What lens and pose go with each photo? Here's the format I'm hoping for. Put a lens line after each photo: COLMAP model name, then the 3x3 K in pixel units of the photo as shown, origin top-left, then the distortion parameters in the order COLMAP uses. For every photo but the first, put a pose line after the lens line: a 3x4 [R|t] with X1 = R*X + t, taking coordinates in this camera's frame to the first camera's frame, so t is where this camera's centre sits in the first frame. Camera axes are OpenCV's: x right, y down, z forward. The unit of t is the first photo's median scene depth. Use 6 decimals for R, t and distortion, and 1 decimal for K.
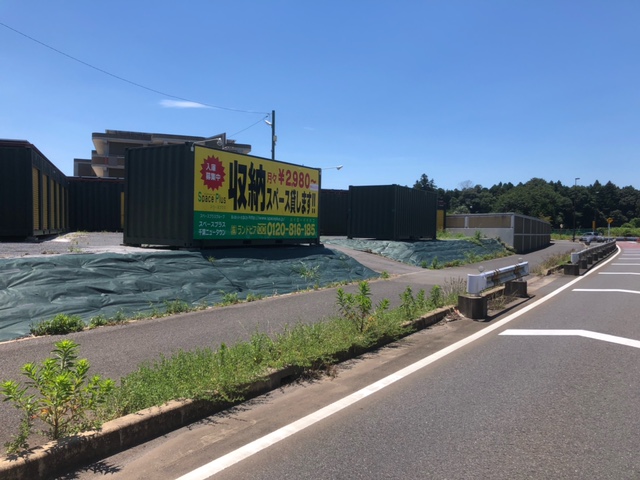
lens RADIAL K [[526.5, 0, 320.0], [0, 526.5, 240.0], [0, 0, 1]] dist [0.118987, -0.000481]
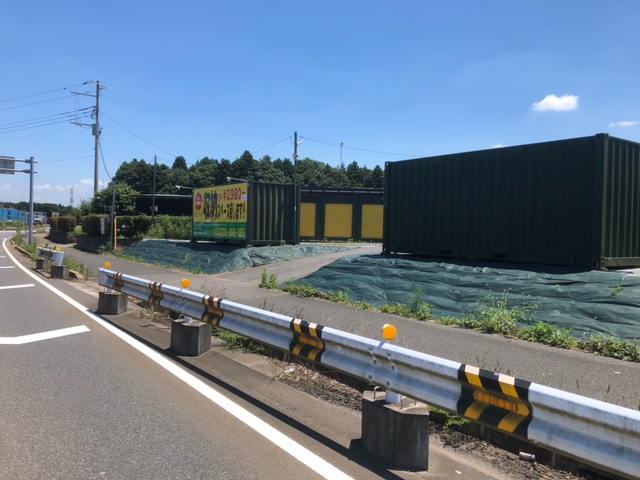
lens RADIAL K [[537.7, 0, 320.0], [0, 537.7, 240.0], [0, 0, 1]] dist [-0.001711, -0.006020]
pose [[-0.396768, -0.008808, -0.917877, 1.175462], [-0.051270, 0.998606, 0.012580, -0.030550], [0.916486, 0.052051, -0.396666, 1.847852]]
